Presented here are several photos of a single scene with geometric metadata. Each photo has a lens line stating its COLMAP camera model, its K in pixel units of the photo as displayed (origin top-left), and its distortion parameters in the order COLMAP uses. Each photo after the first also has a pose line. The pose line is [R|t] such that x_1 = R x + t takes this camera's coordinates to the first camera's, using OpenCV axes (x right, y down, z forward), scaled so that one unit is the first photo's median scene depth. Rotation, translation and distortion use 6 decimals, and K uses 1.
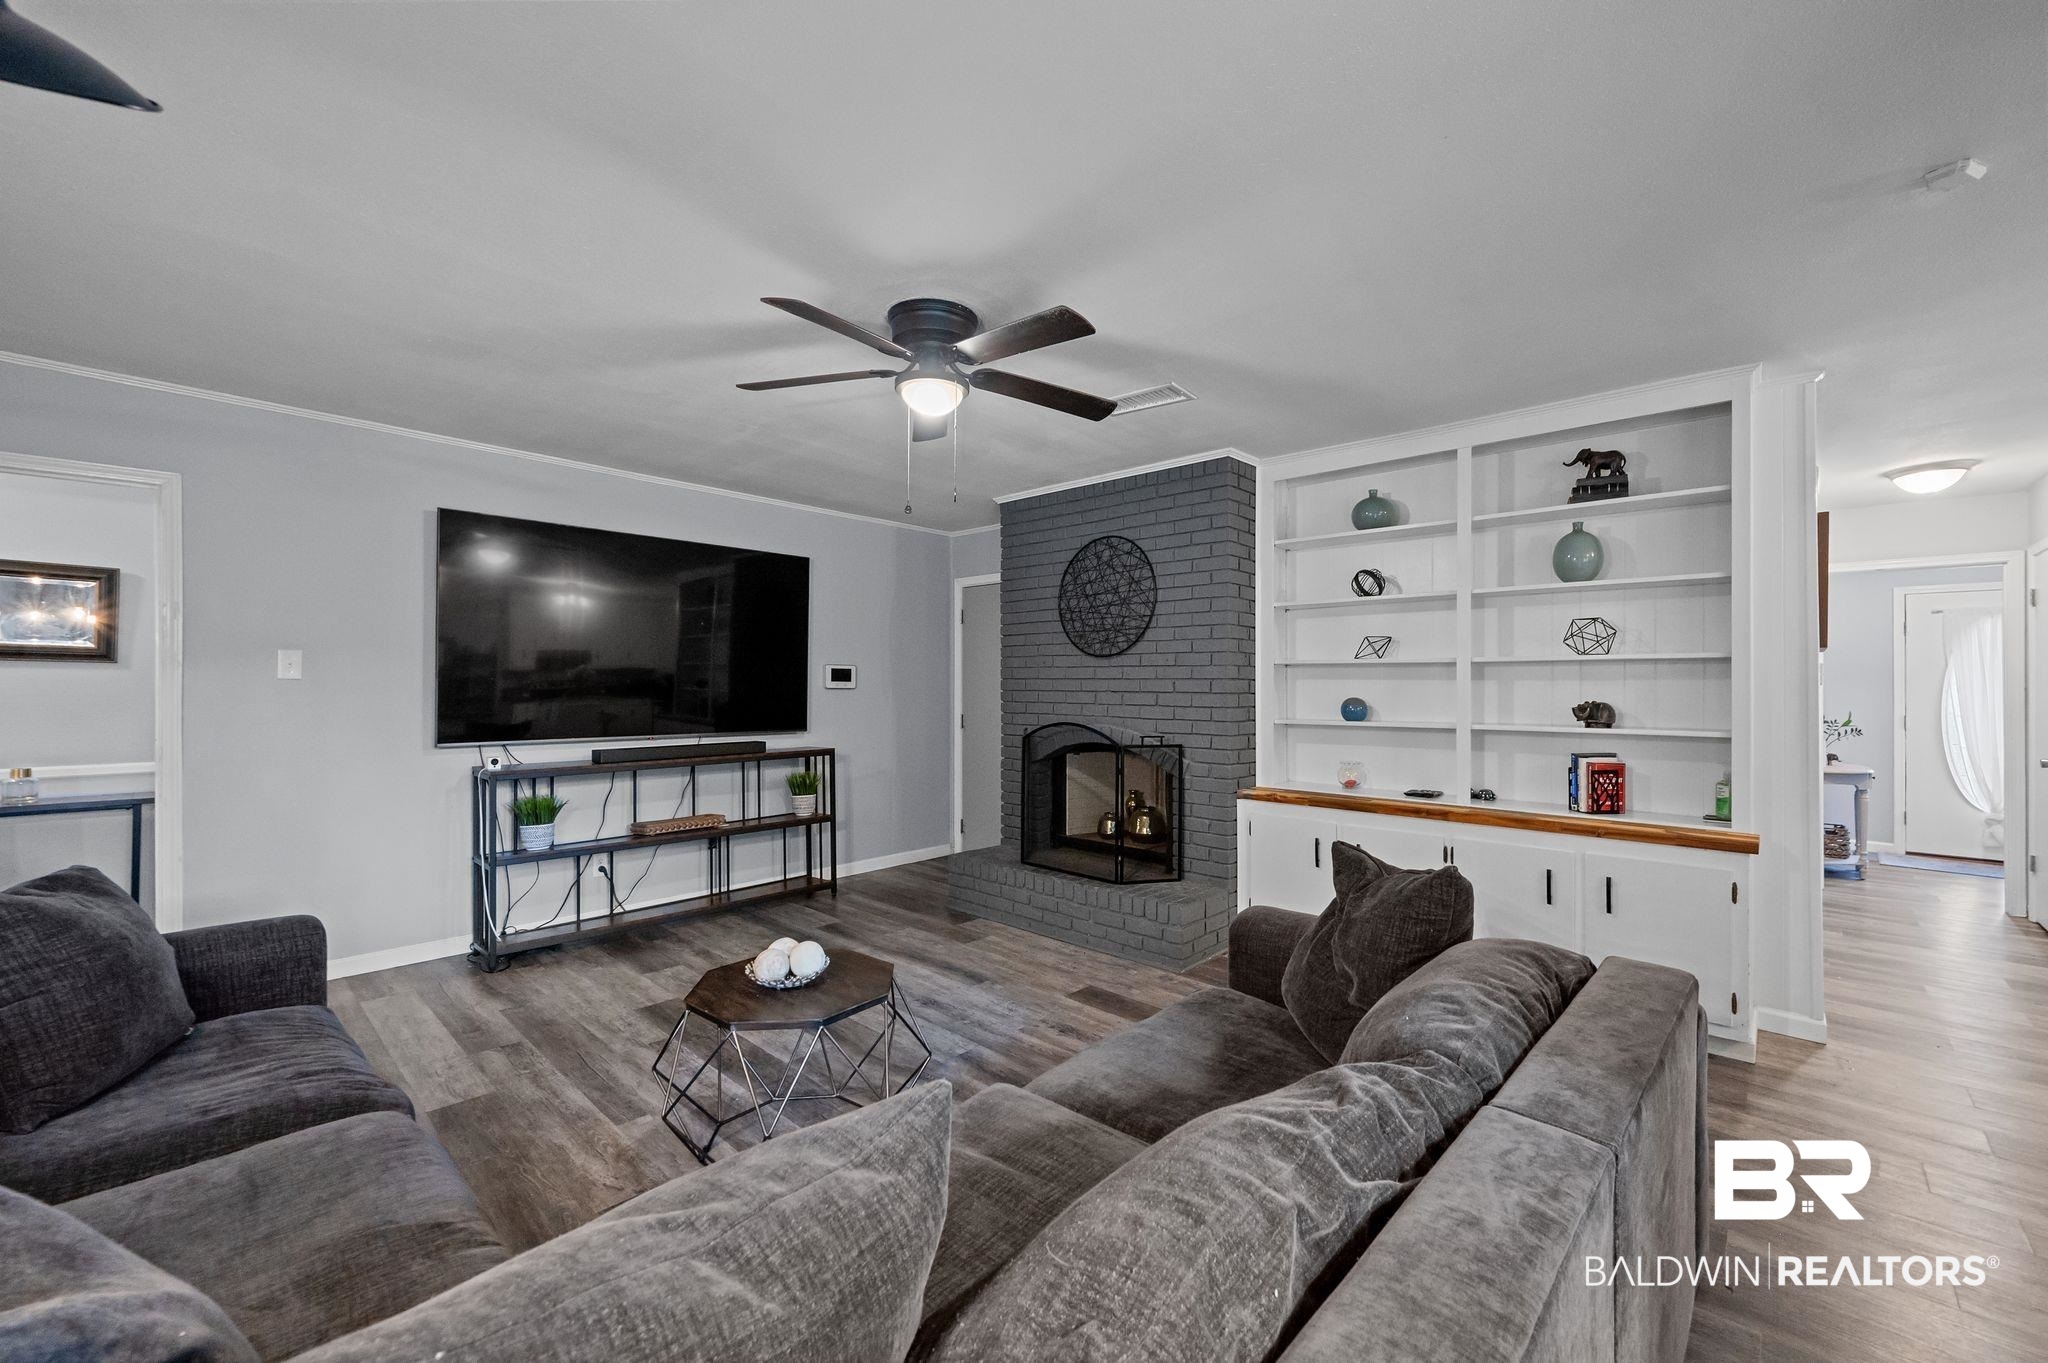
lens RADIAL K [[811.7, 0, 1030.6], [0, 811.7, 679.4], [0, 0, 1]] dist [0.002130, 0.000468]
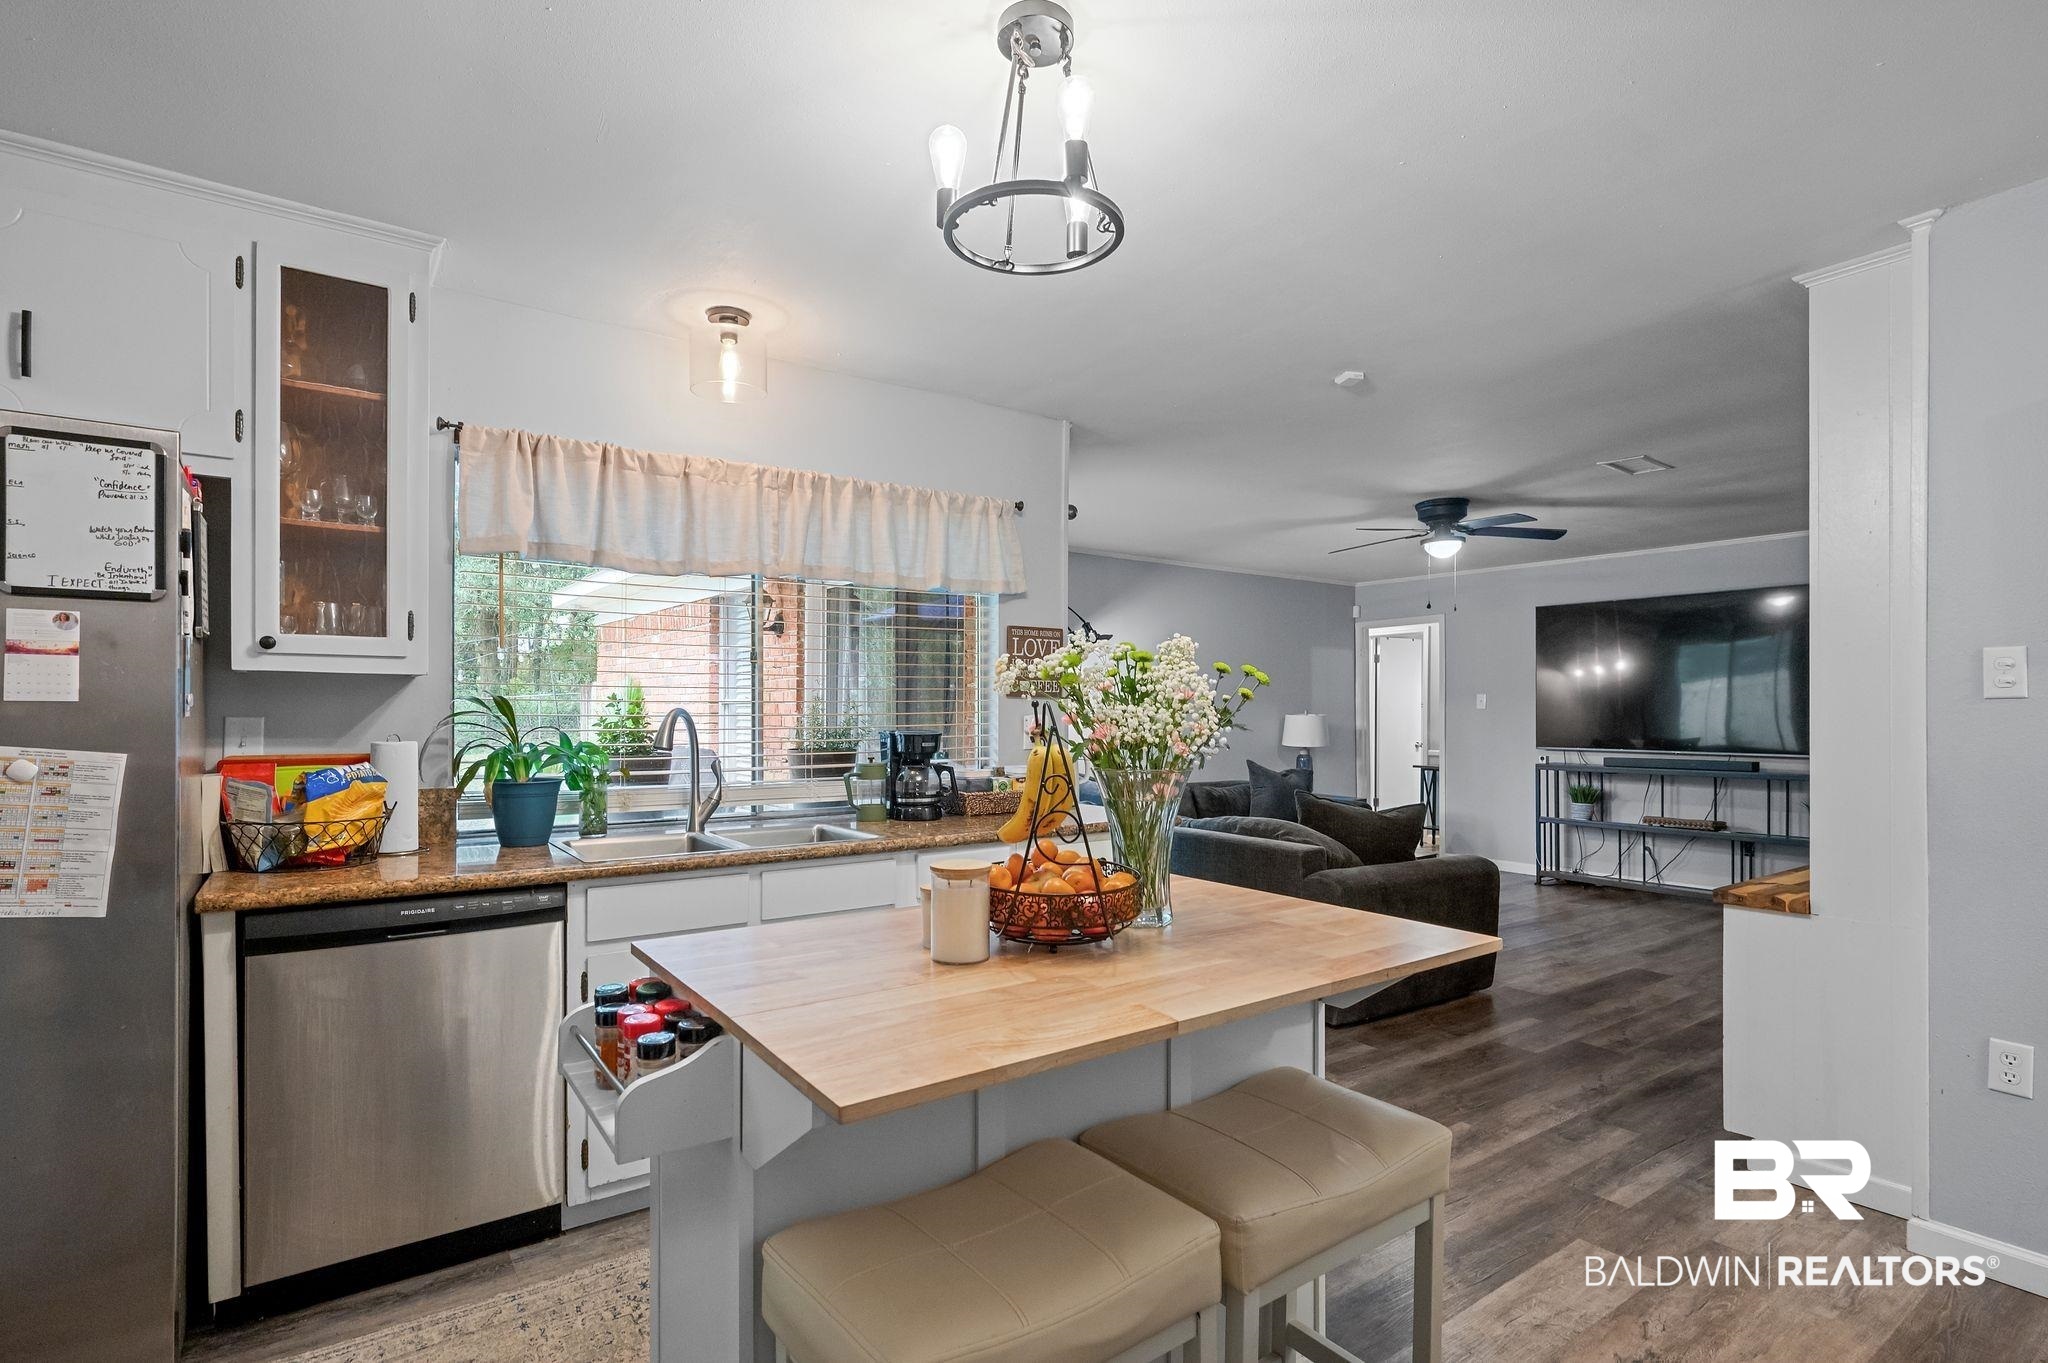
lens RADIAL K [[1013.0, 0, 1042.0], [0, 1013.0, 706.6], [0, 0, 1]] dist [0.002576, 0.000778]
pose [[-0.197935, -0.009782, -0.980166, 1.277372], [0.004725, 0.999929, -0.010933, 0.011360], [0.980204, -0.006795, -0.197875, 0.338896]]
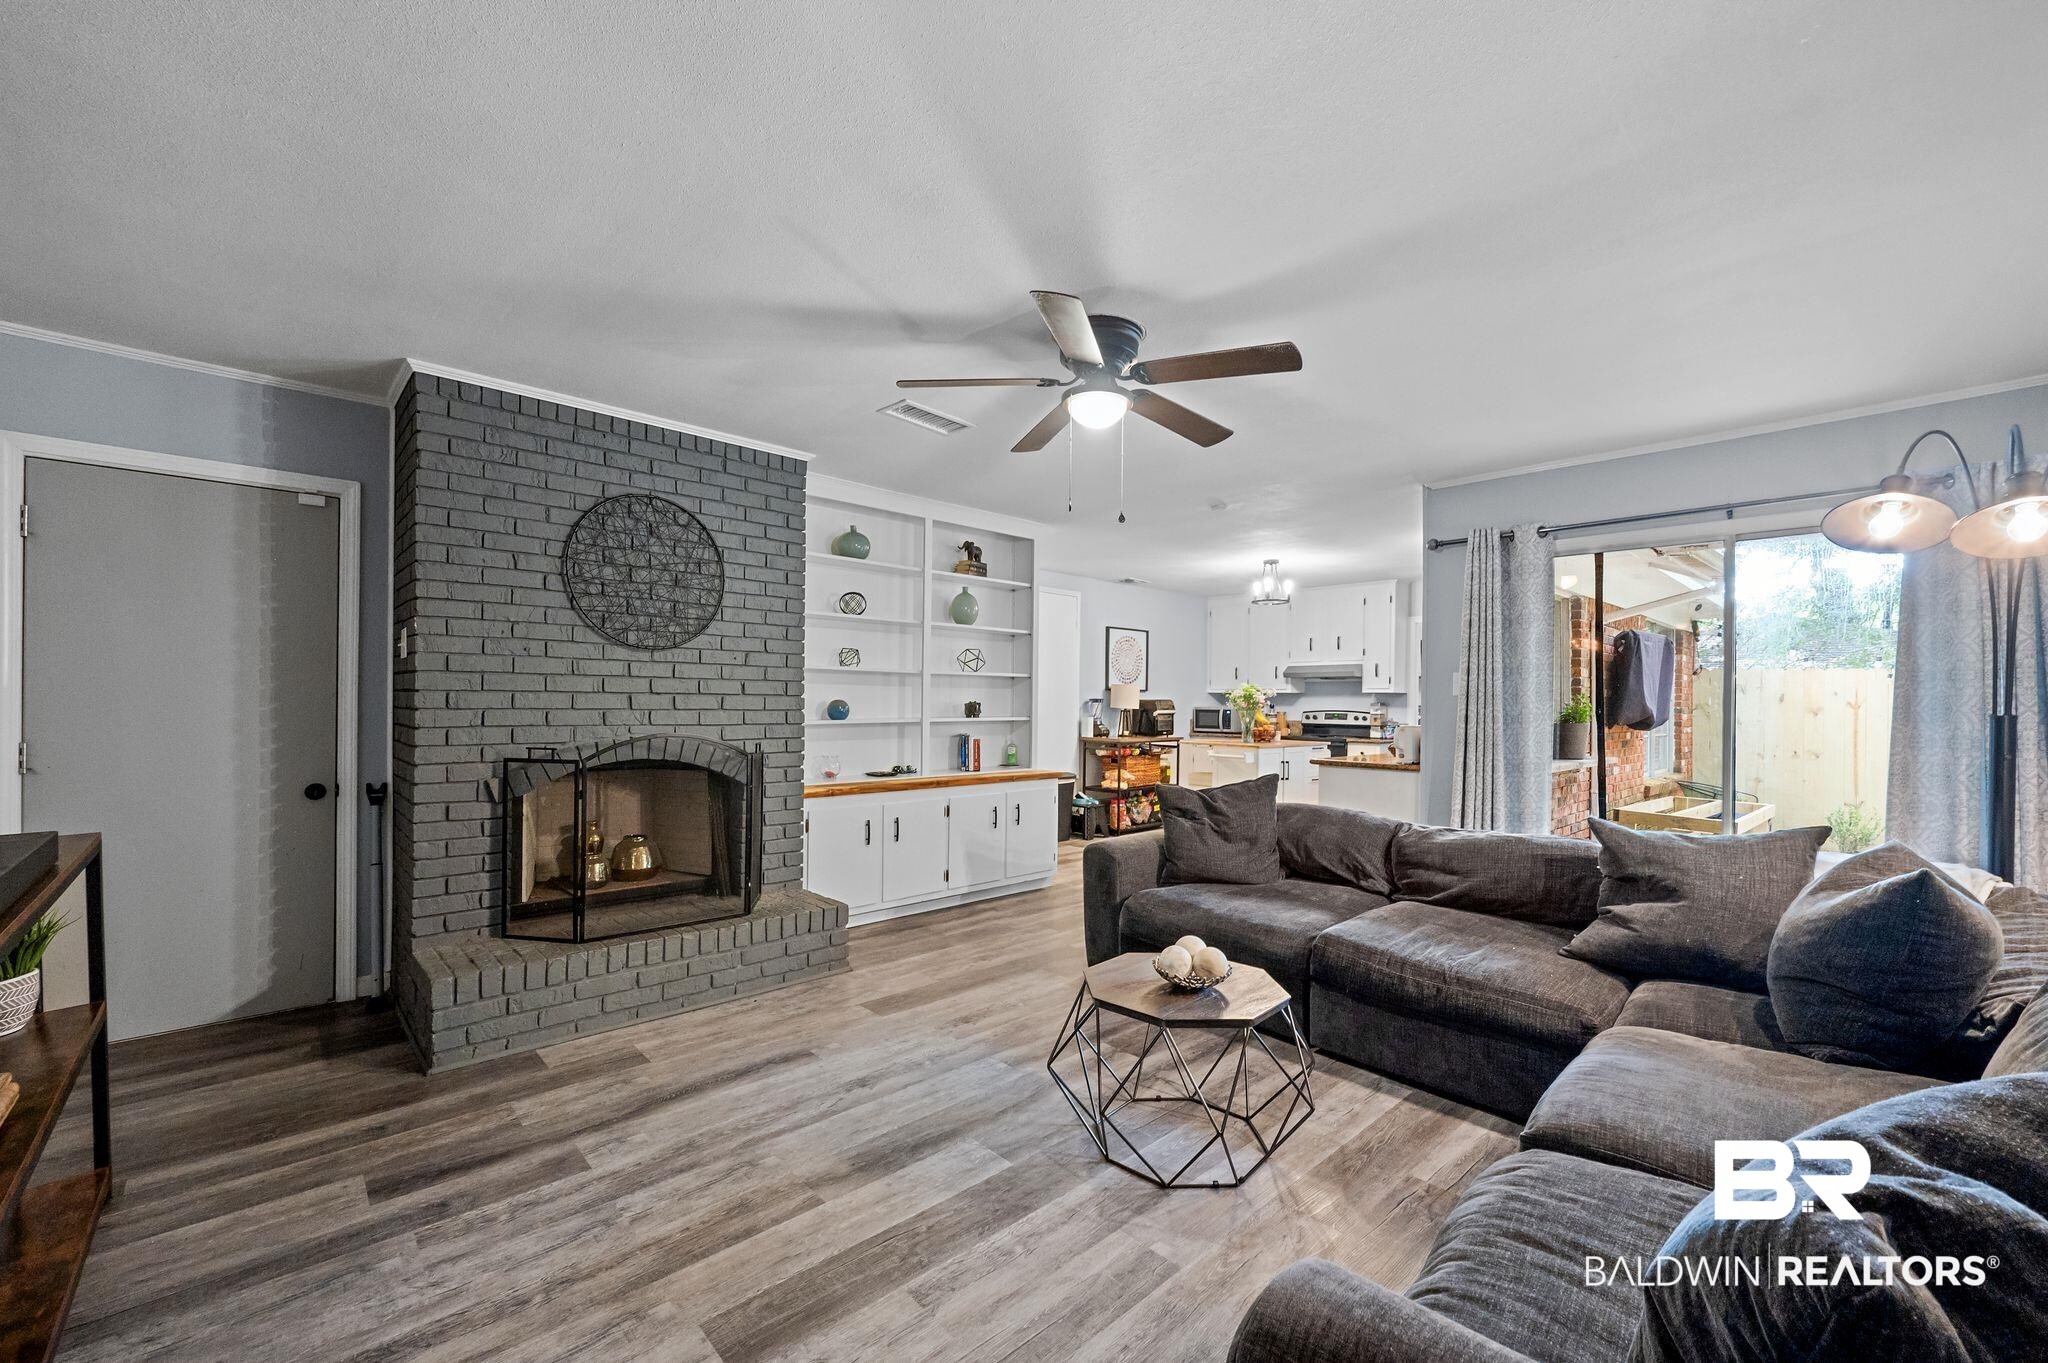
lens RADIAL K [[811.7, 0, 1032.0], [0, 811.7, 698.6], [0, 0, 1]] dist [0.002130, 0.000468]
pose [[0.070001, -0.002371, 0.997544, -0.703699], [-0.020392, 0.999785, 0.003808, 0.010238], [-0.997338, -0.020608, 0.069938, 0.607141]]
